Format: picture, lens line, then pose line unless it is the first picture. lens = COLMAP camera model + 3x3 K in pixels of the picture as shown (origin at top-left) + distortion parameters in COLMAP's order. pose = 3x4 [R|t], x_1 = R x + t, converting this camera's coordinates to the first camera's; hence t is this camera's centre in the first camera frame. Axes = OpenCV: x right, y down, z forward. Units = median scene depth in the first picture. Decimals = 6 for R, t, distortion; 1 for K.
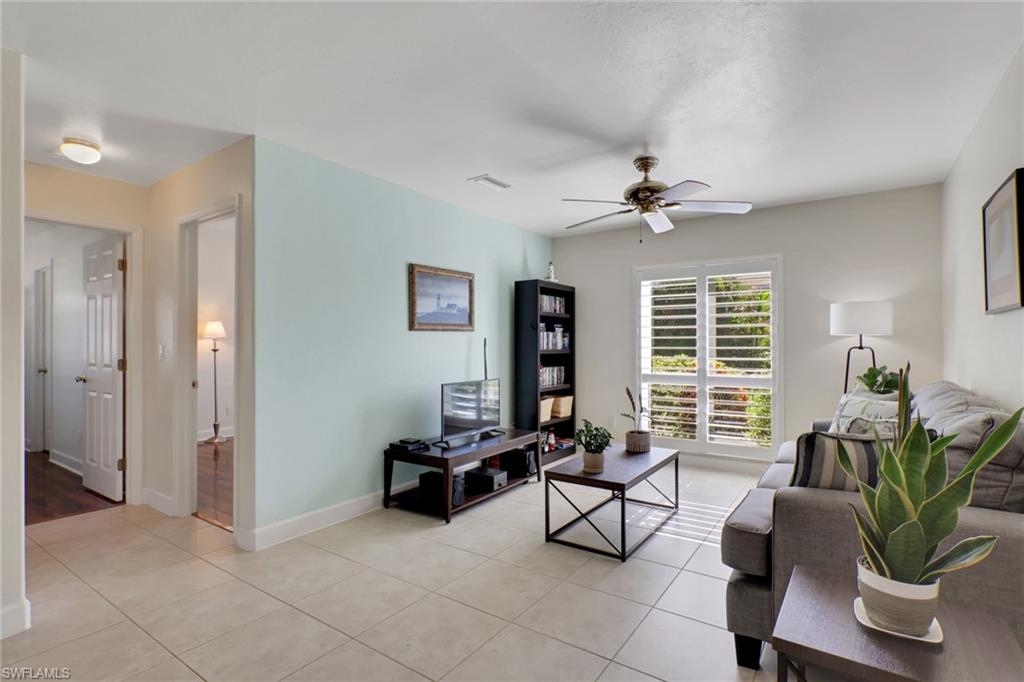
lens RADIAL K [[497.5, 0, 512.3], [0, 497.5, 339.7], [0, 0, 1]] dist [-0.003332, -0.000173]
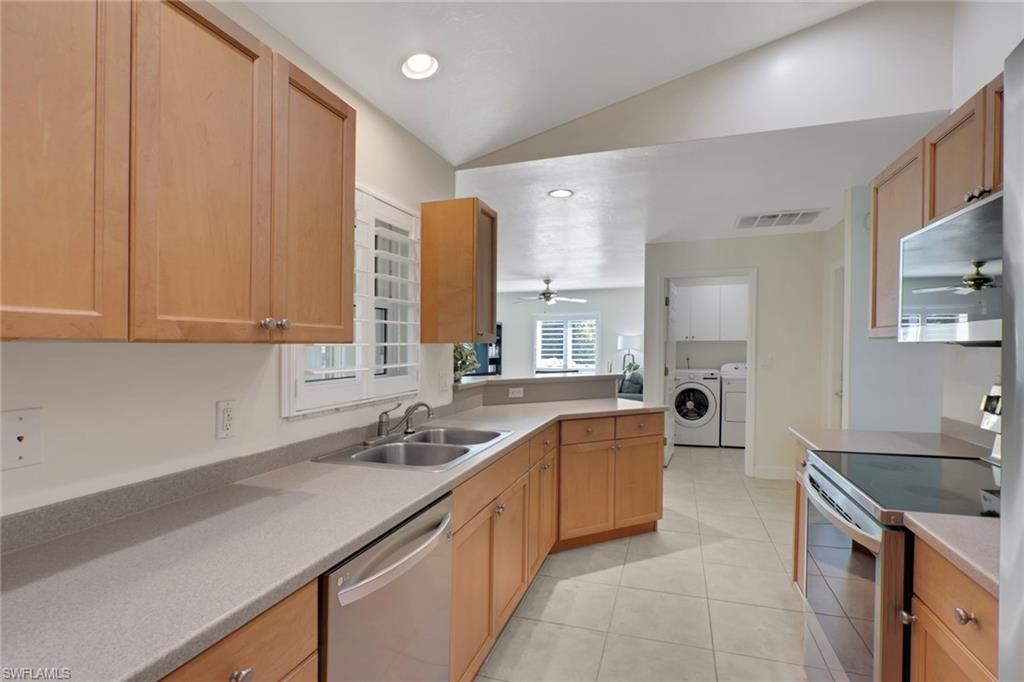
lens RADIAL K [[497.5, 0, 512.3], [0, 497.5, 339.7], [0, 0, 1]] dist [-0.003332, -0.000173]
pose [[0.960115, 0.002120, 0.279597, -0.438518], [-0.000823, 0.999988, -0.004757, -0.038592], [-0.279603, 0.004337, 0.960106, -0.982204]]
